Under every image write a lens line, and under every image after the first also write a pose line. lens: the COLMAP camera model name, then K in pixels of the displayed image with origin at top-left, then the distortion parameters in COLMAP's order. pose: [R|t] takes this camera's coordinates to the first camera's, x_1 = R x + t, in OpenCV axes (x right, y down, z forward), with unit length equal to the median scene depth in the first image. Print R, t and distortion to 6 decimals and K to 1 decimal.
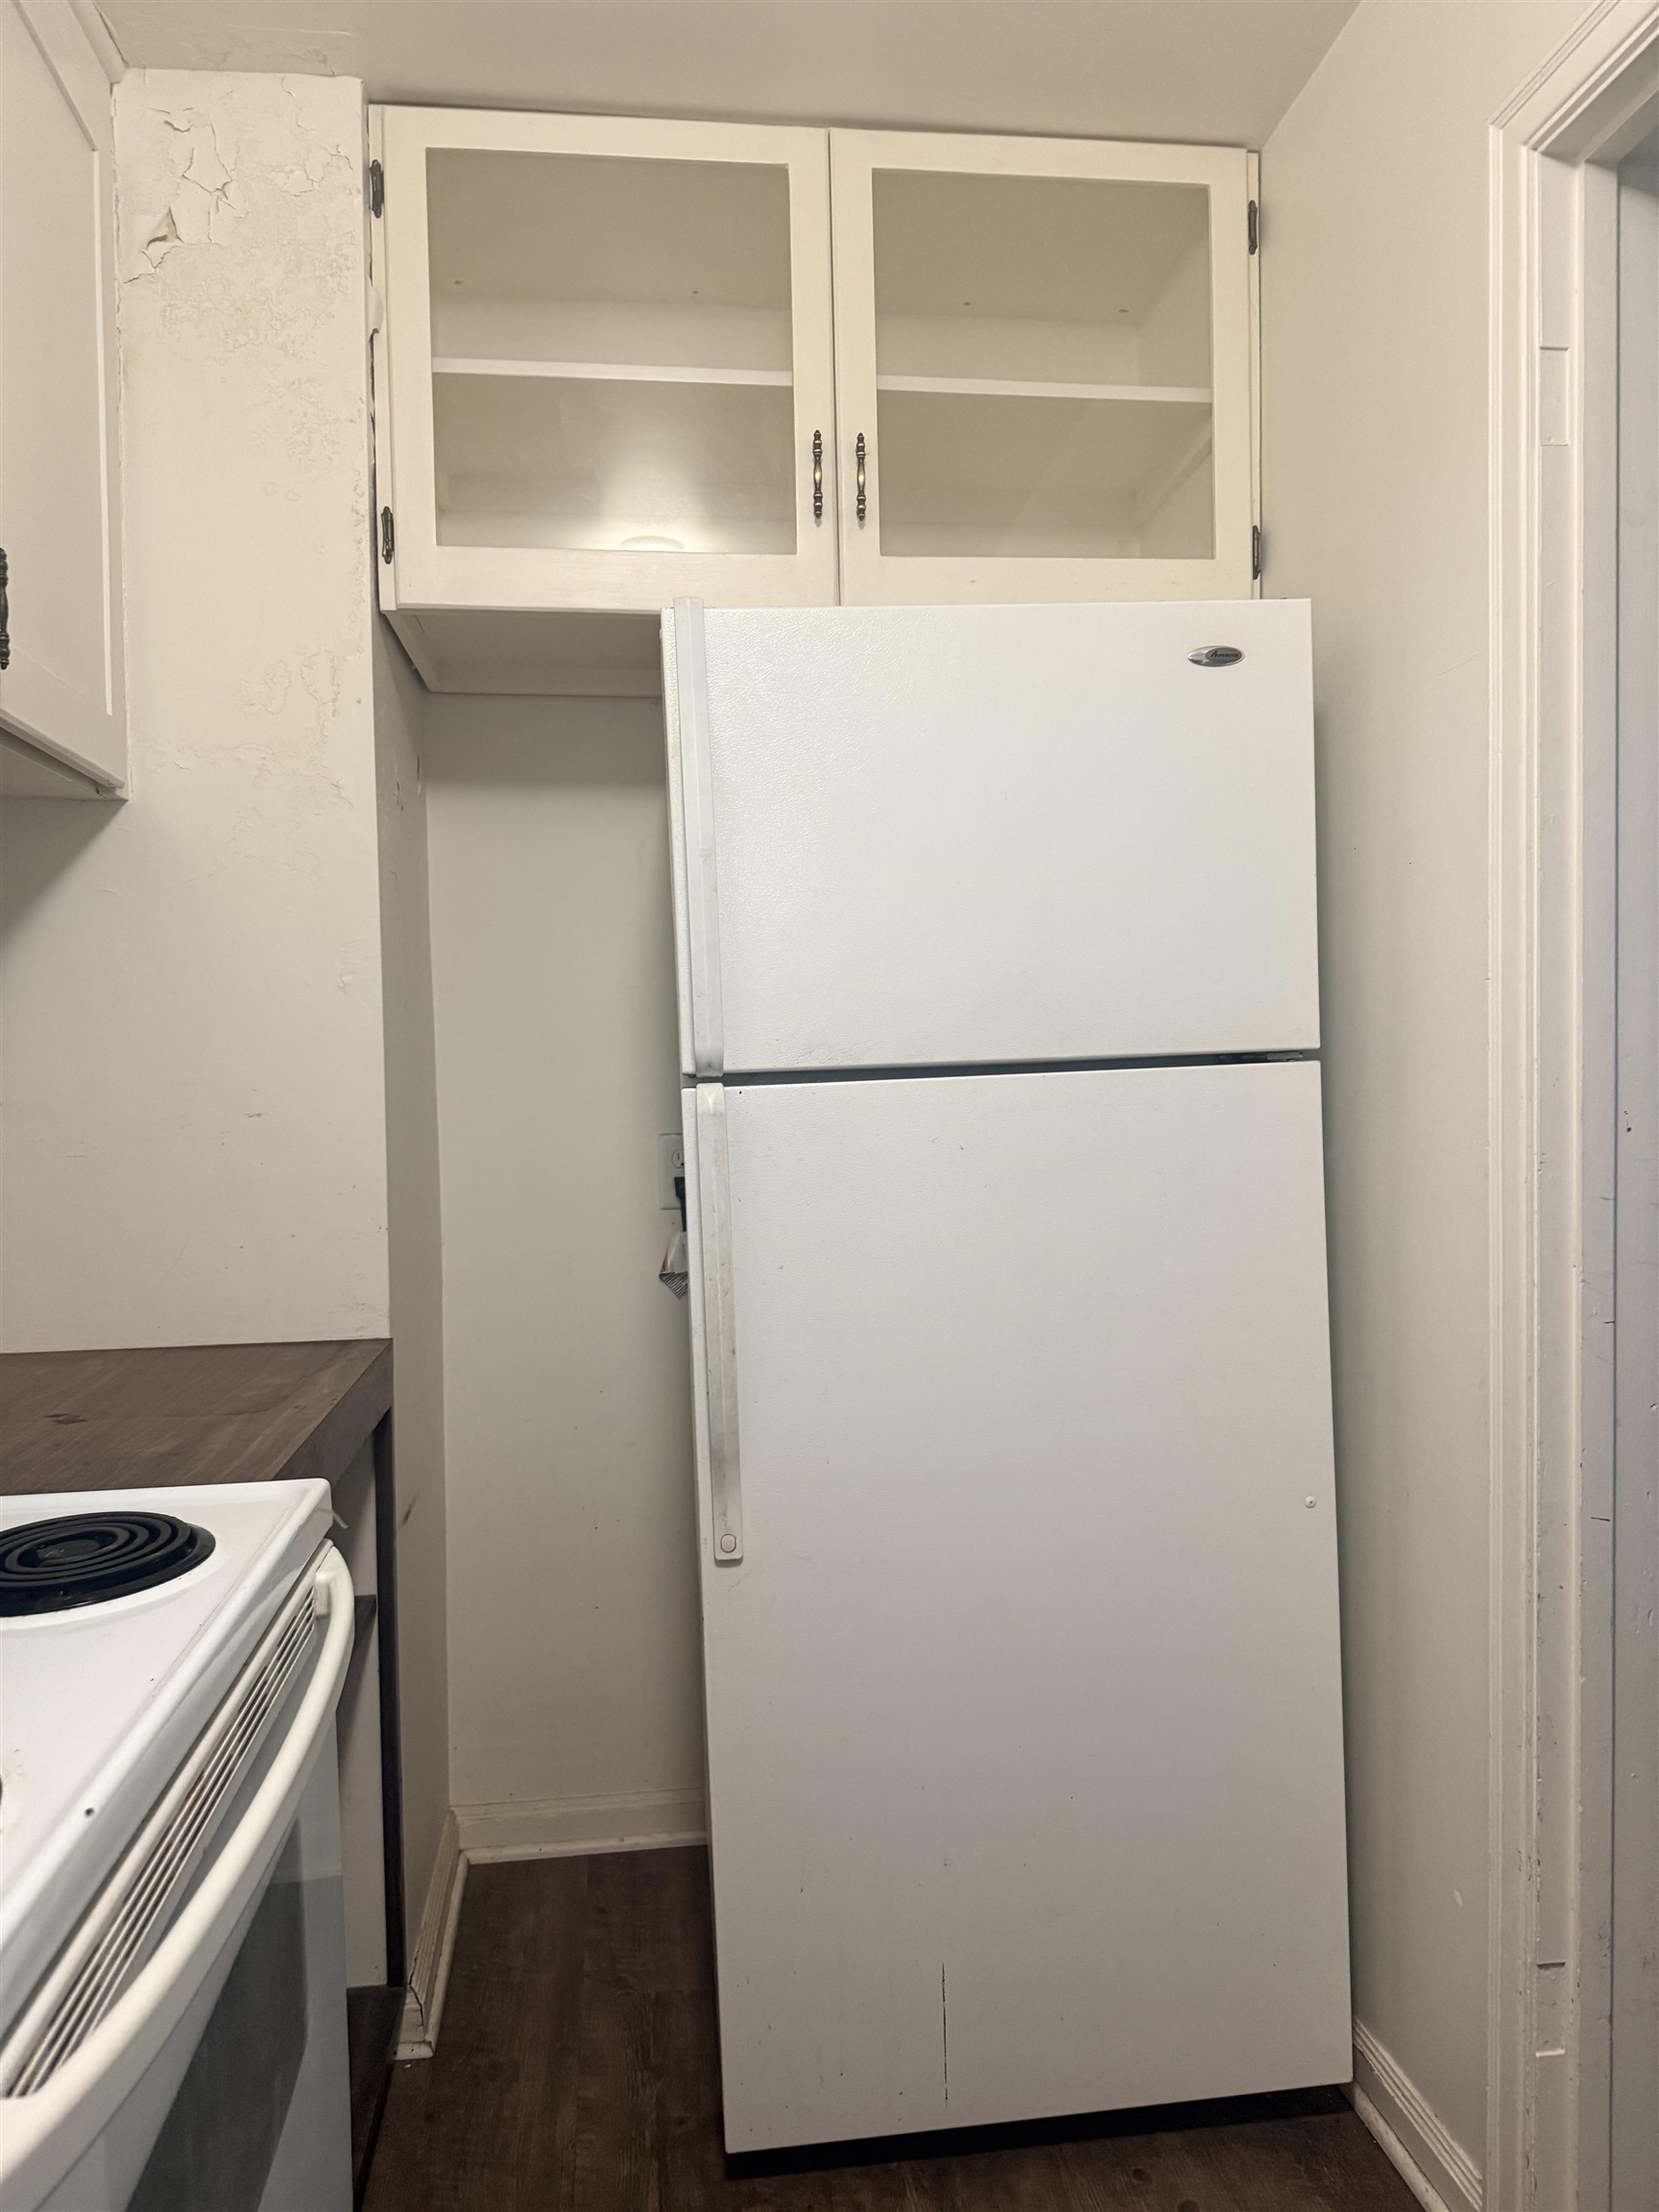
lens RADIAL K [[1570.5, 0, 829.5], [0, 1570.5, 1106.0], [0, 0, 1]] dist [0.003770, -0.008562]
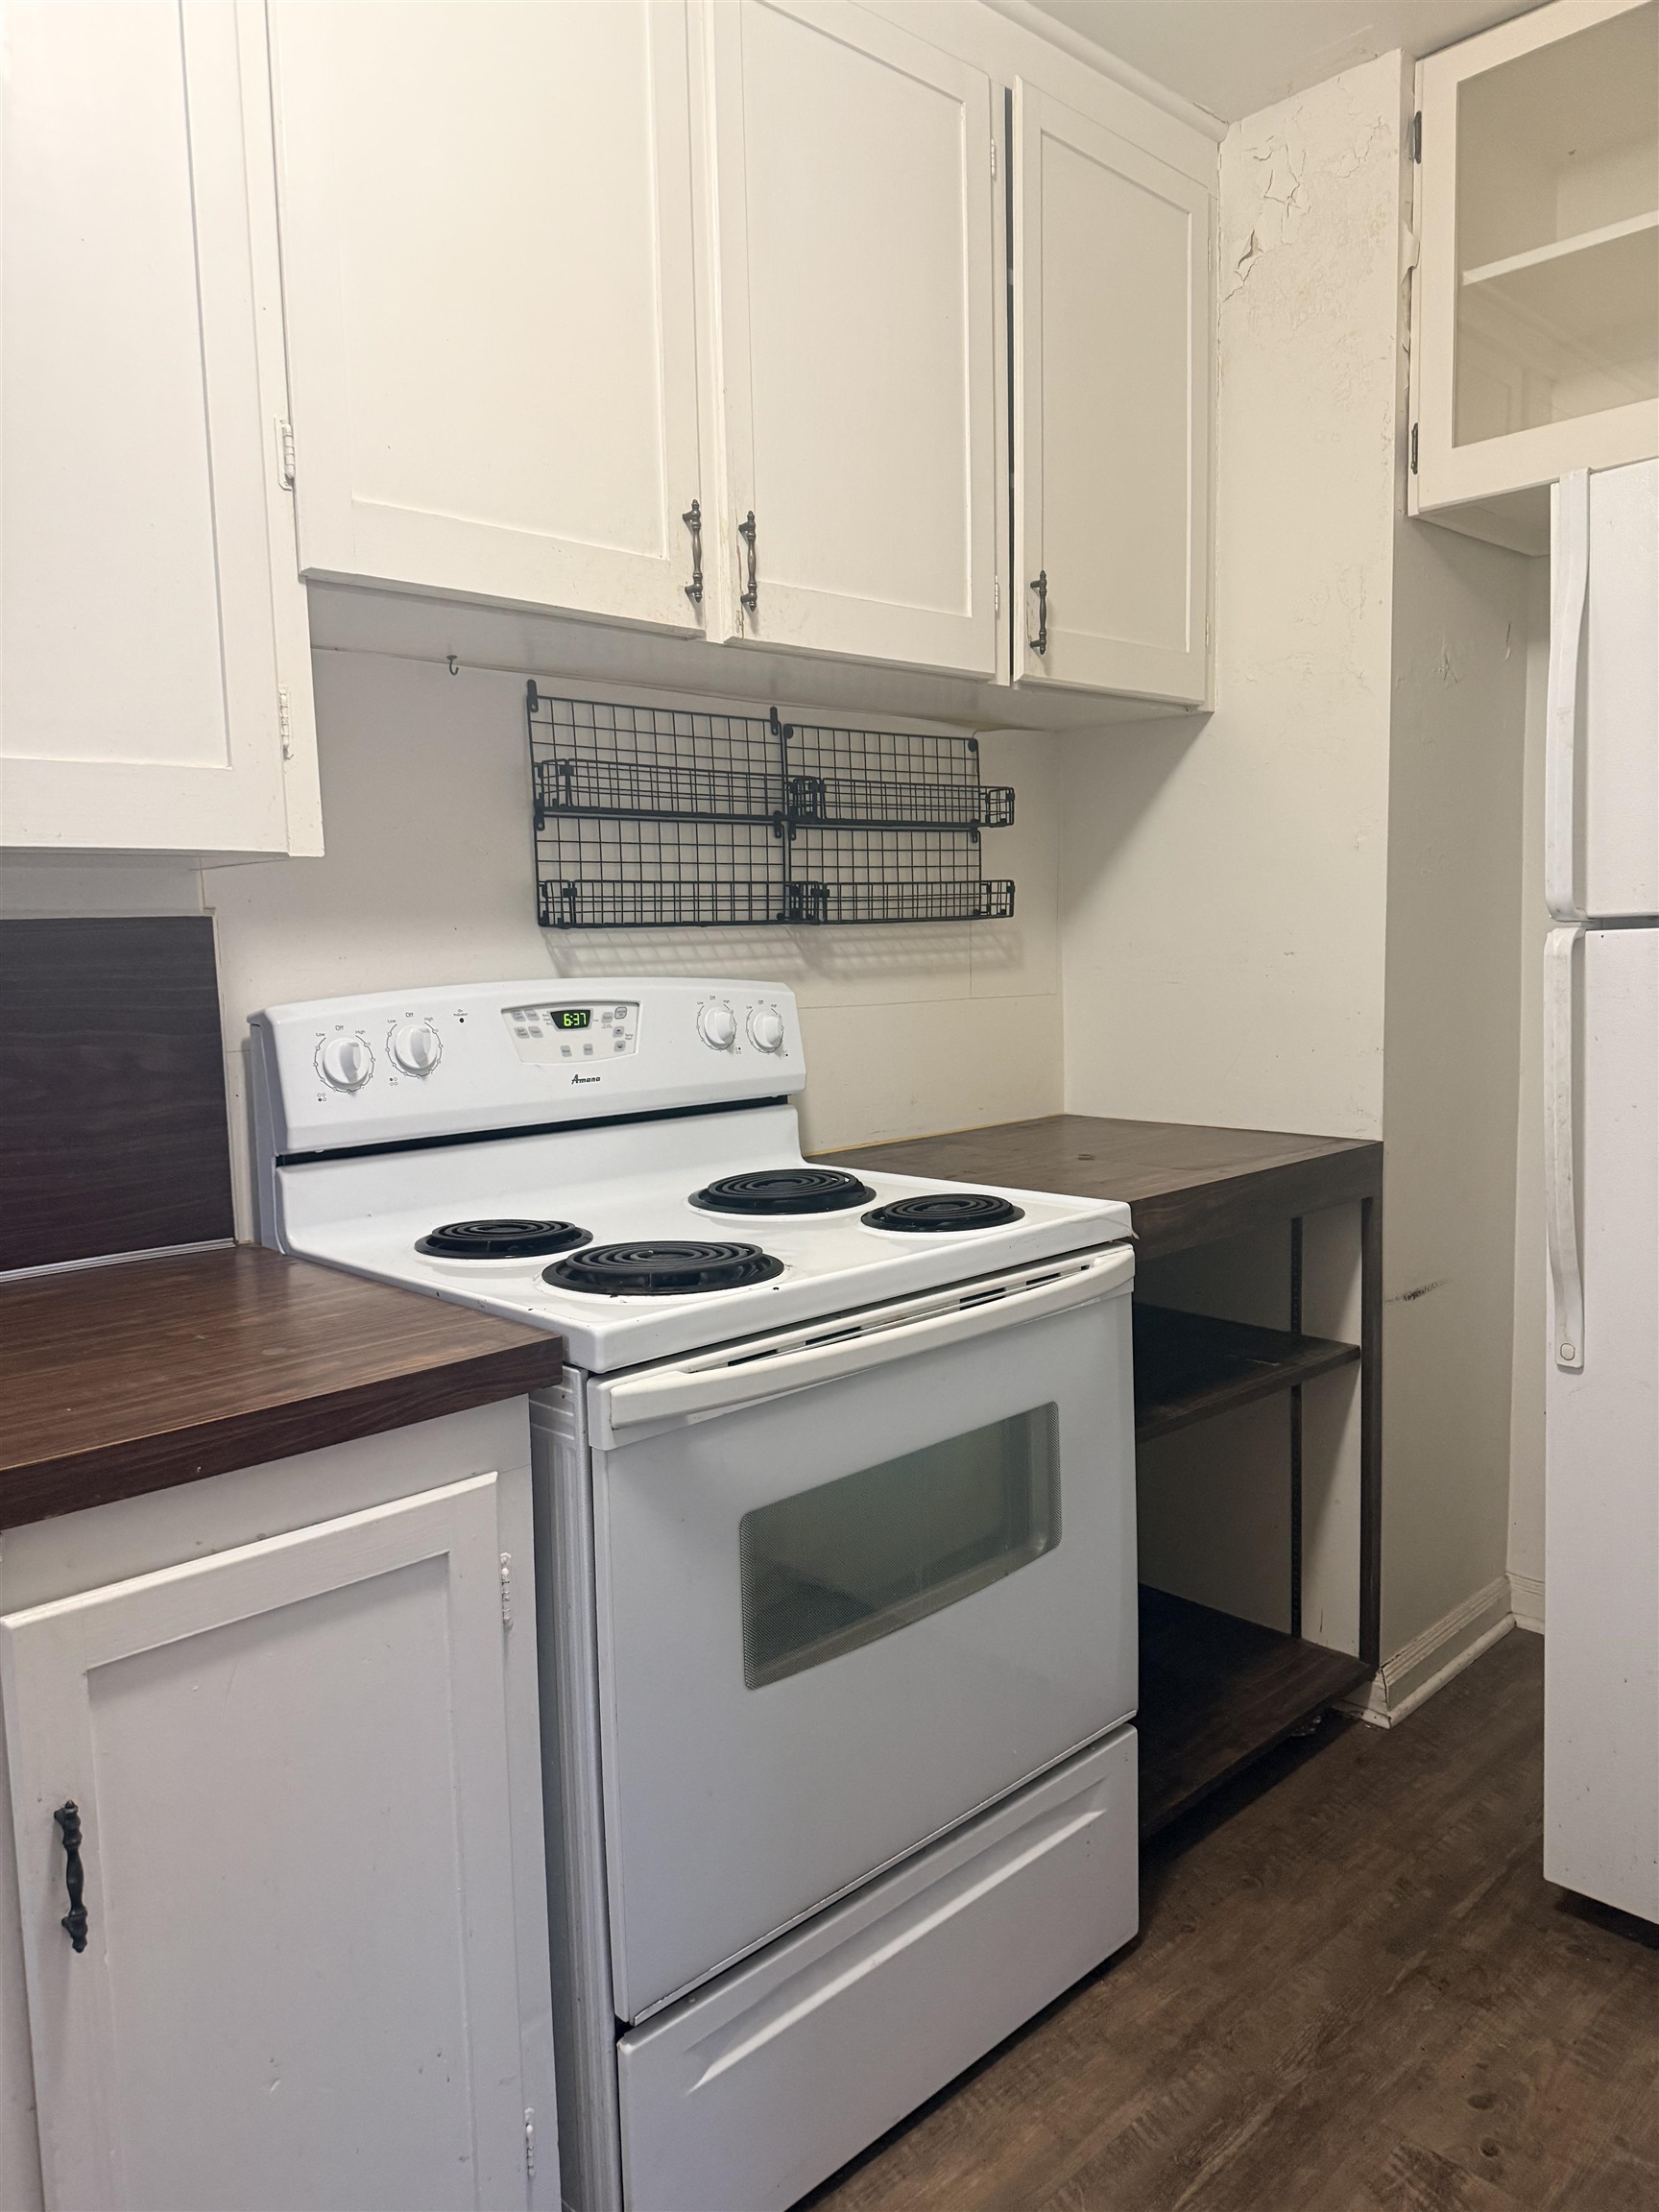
lens RADIAL K [[1570.5, 0, 829.5], [0, 1570.5, 1106.0], [0, 0, 1]] dist [0.003770, -0.008562]
pose [[0.592027, 0.091803, -0.800672, 0.442324], [-0.014515, 0.994544, 0.103300, 0.002874], [0.805787, -0.049534, 0.590130, -0.051115]]
